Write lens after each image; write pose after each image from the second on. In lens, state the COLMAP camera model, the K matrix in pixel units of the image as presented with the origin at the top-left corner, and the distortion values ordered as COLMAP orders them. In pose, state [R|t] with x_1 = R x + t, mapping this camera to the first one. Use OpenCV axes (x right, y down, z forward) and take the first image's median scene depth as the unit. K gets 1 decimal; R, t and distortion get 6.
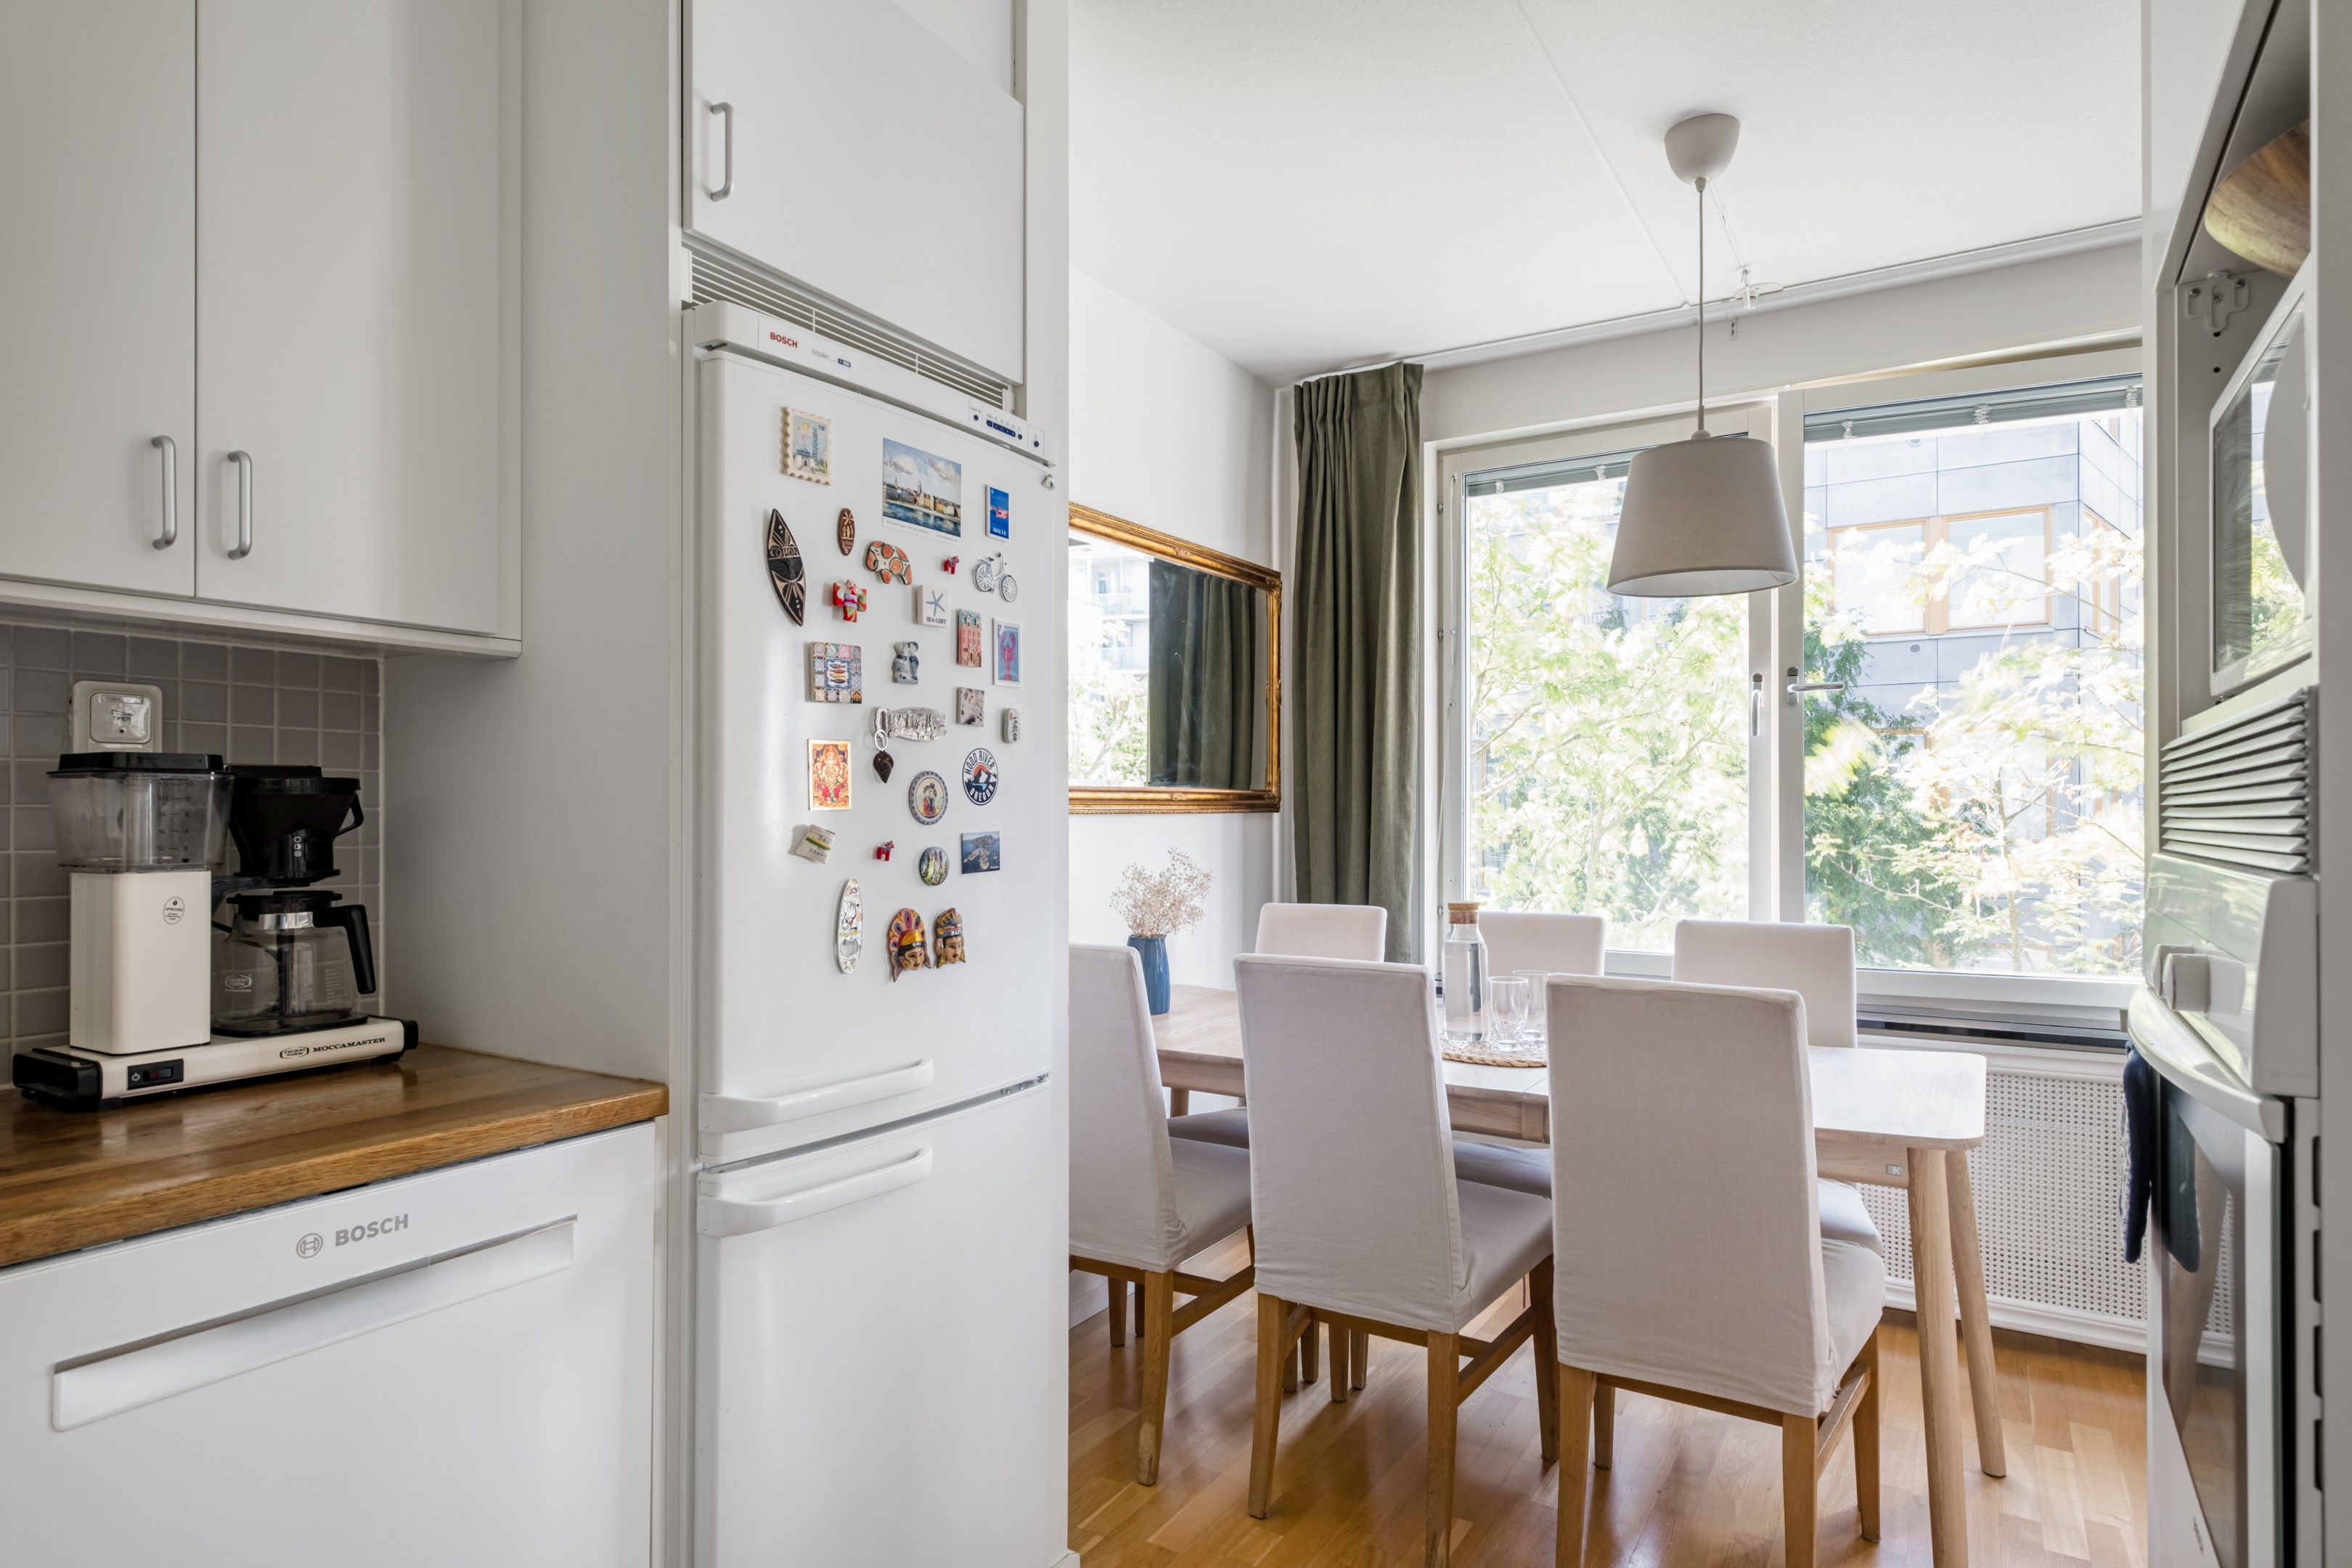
lens RADIAL K [[1284.2, 0, 1180.3], [0, 1284.2, 806.5], [0, 0, 1]] dist [0.003836, 0.000826]
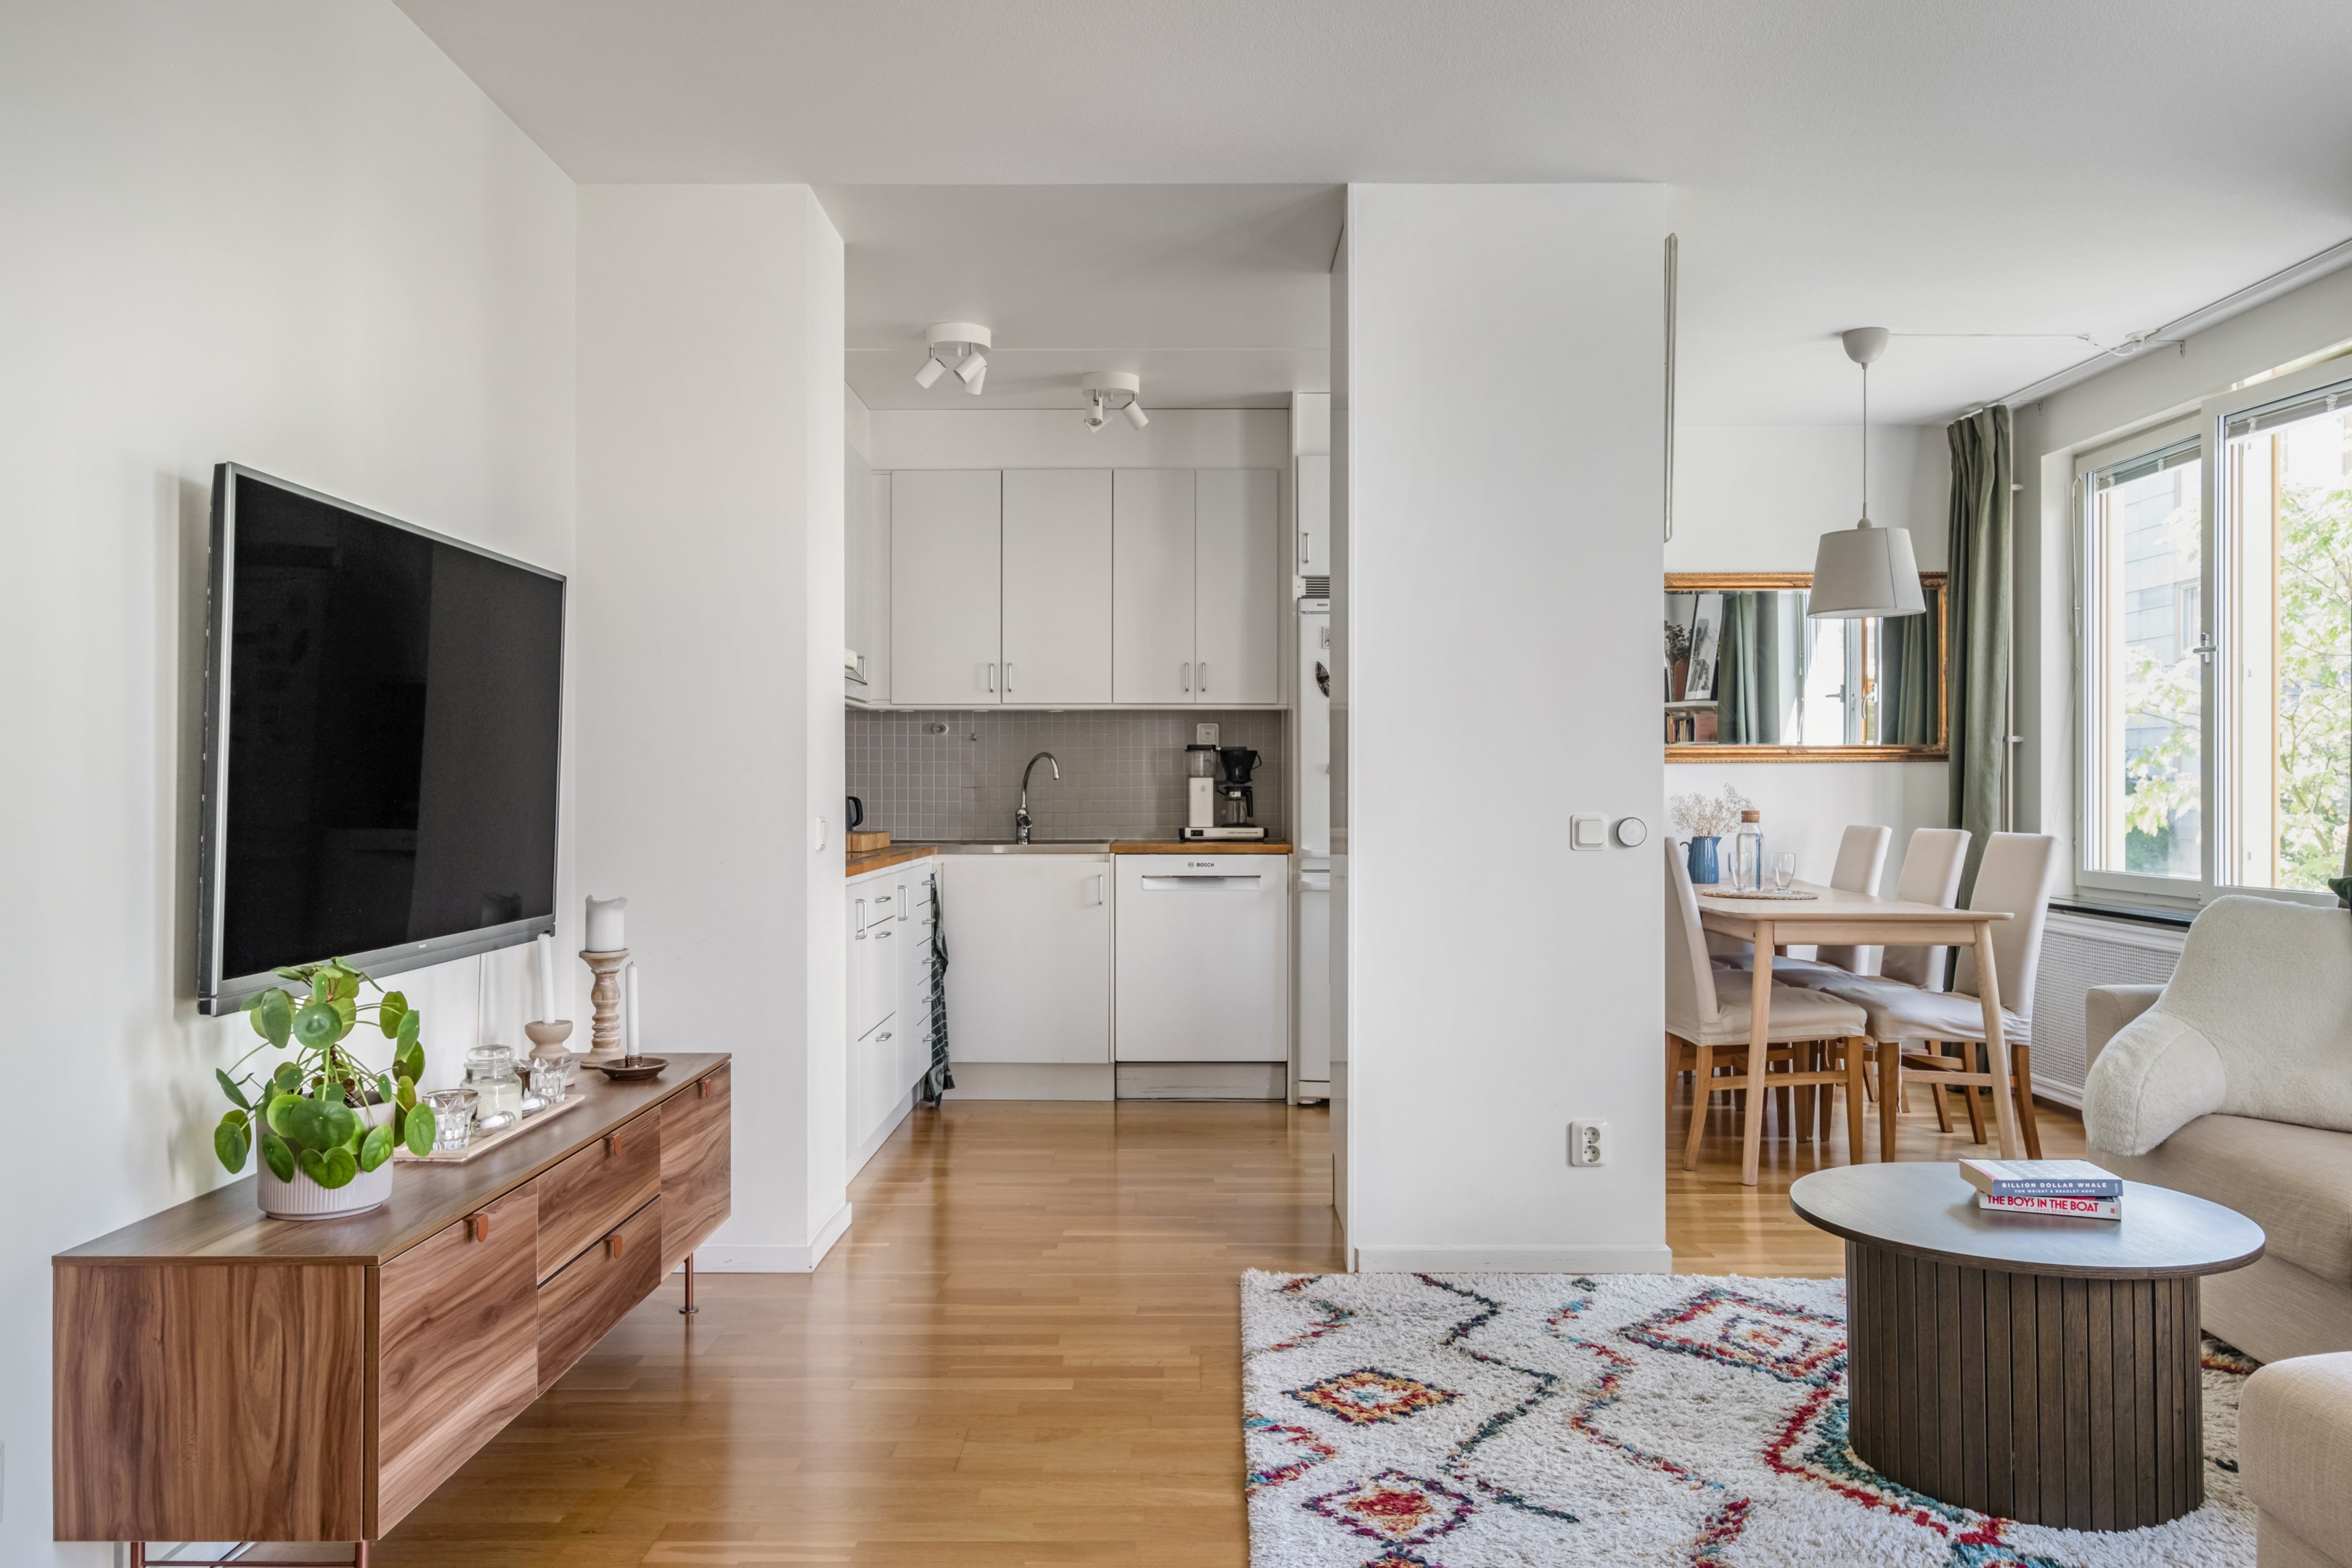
lens RADIAL K [[1723.4, 0, 1162.9], [0, 1723.4, 786.6], [0, 0, 1]] dist [0.004505, 0.004025]
pose [[0.519138, 0.000736, -0.854690, 2.751960], [0.003116, 0.999991, 0.002754, 0.052476], [0.854684, -0.004092, 0.519132, -1.335023]]
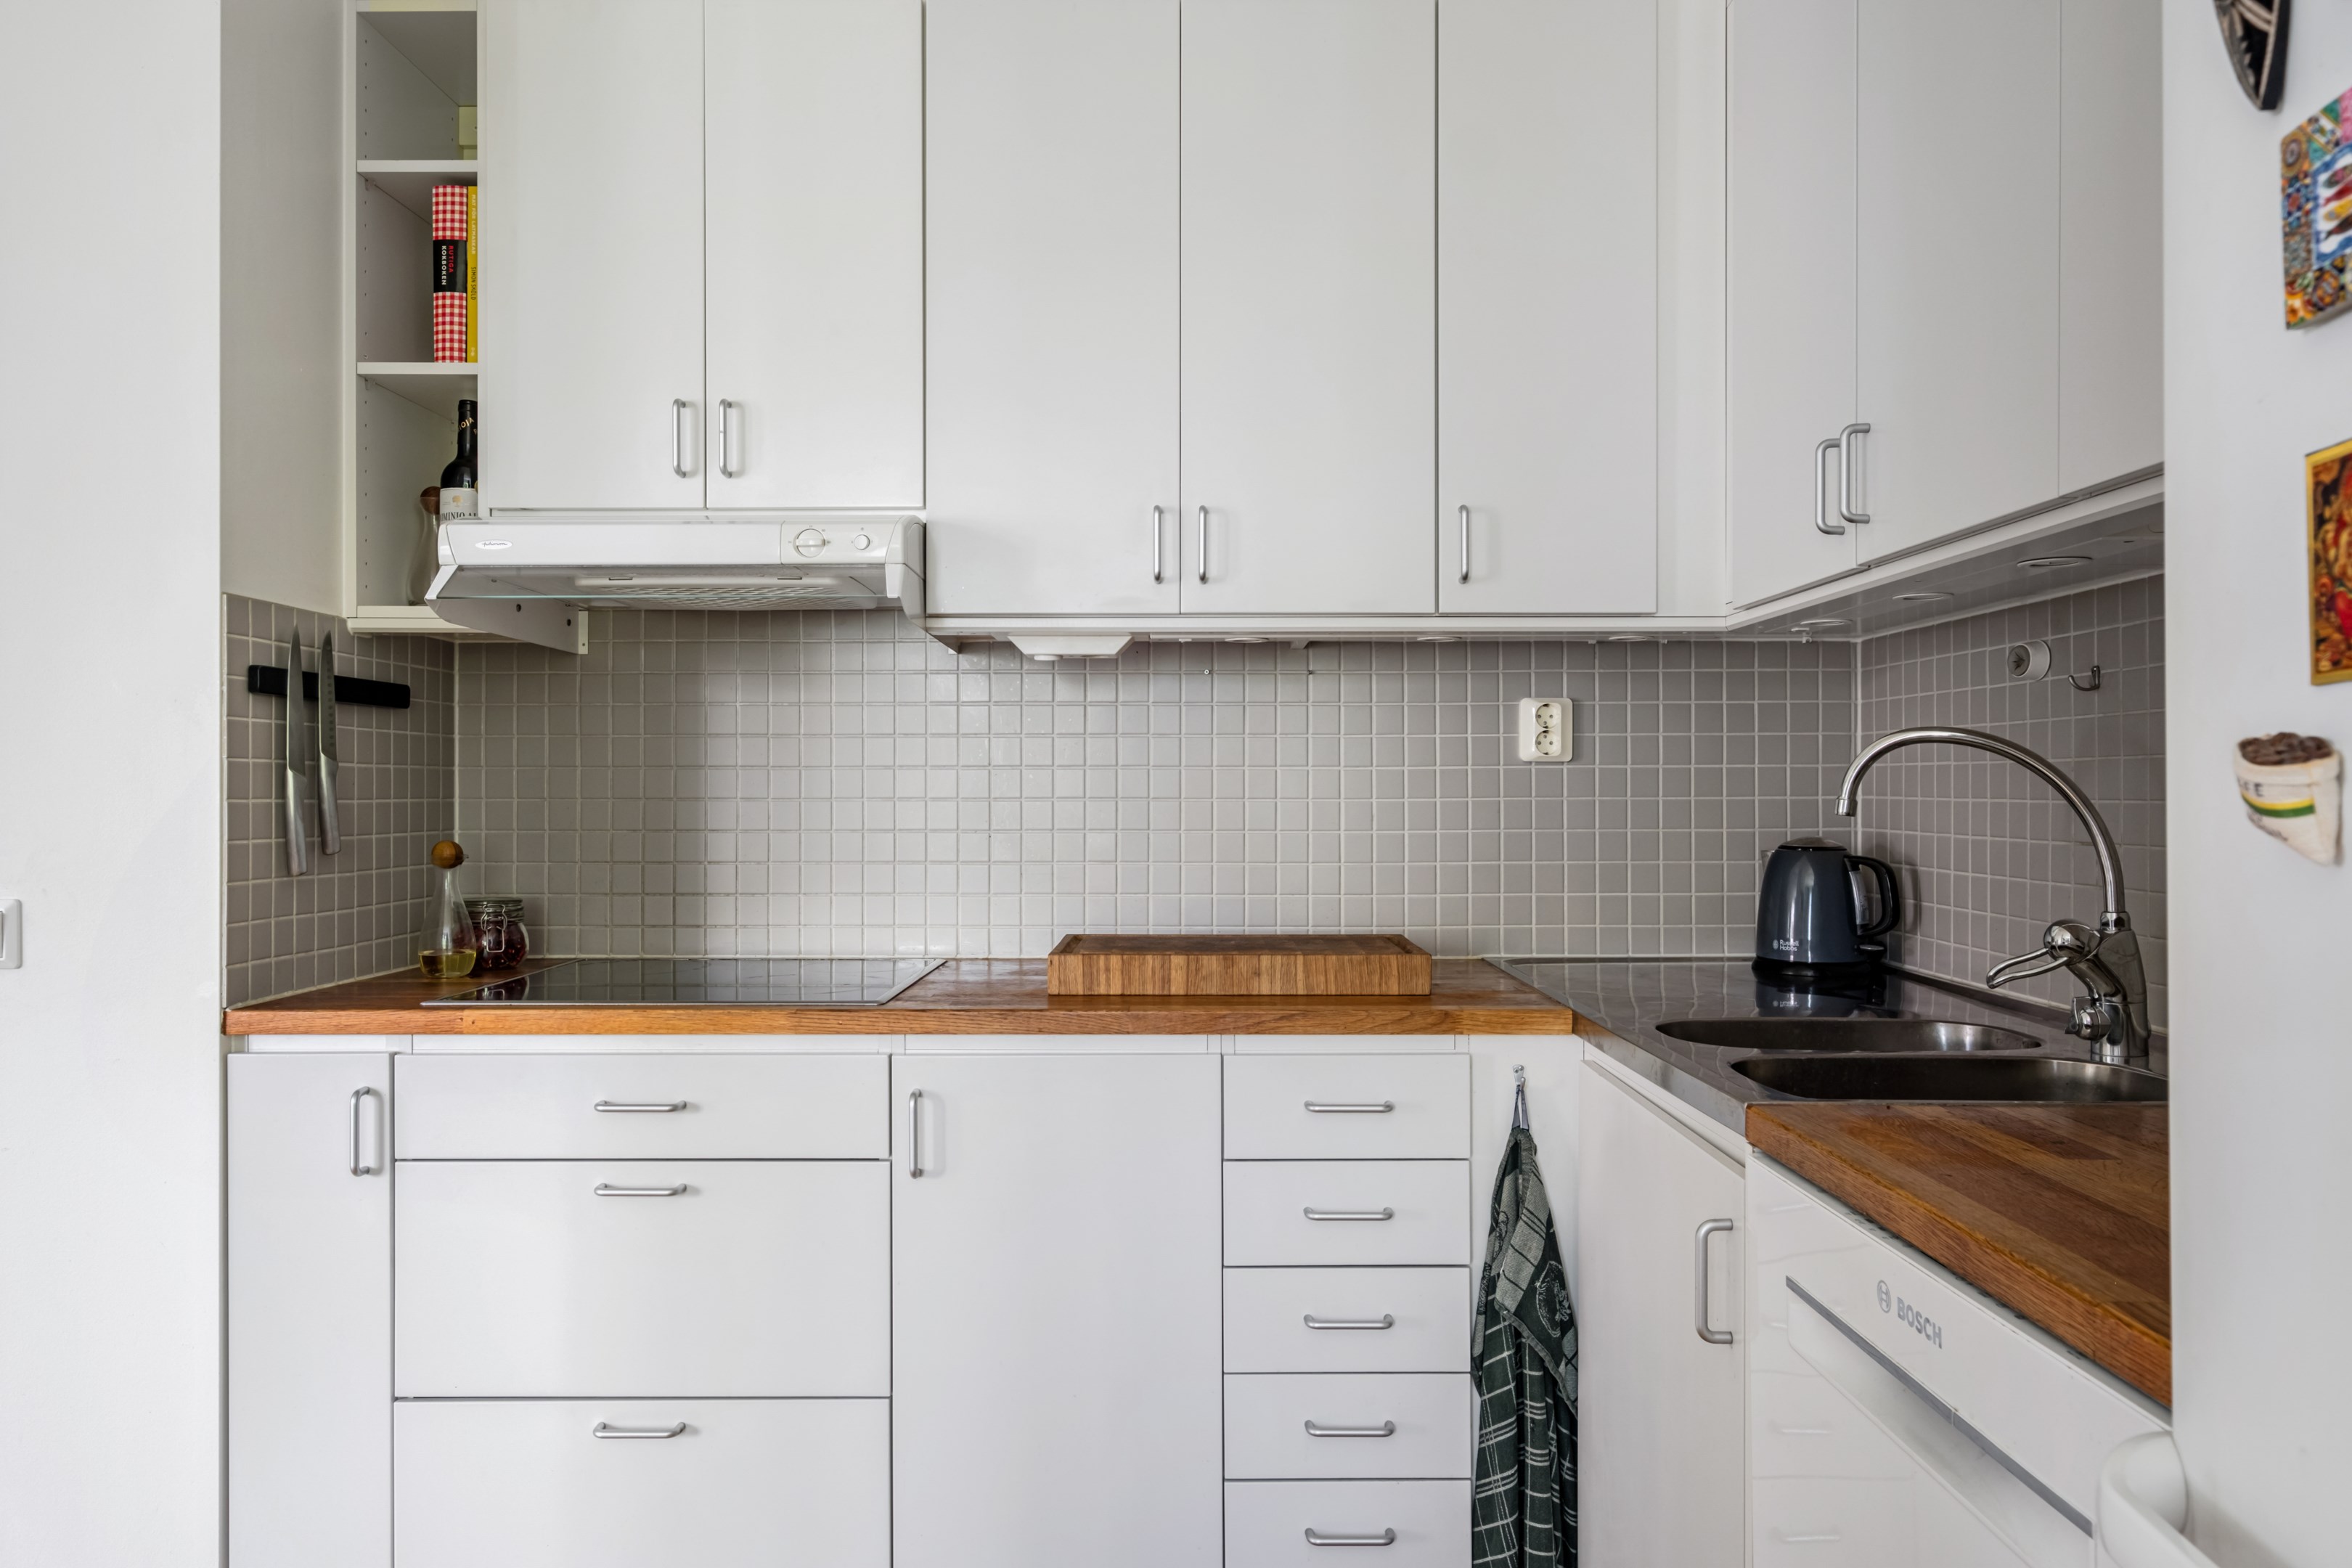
lens RADIAL K [[1625.7, 0, 1180.8], [0, 1625.7, 789.8], [0, 0, 1]] dist [0.003218, 0.004731]
pose [[-0.852614, 0.000919, -0.522540, 0.136471], [0.003556, 0.999986, -0.004043, 0.027010], [0.522529, -0.005306, -0.852605, 1.124517]]
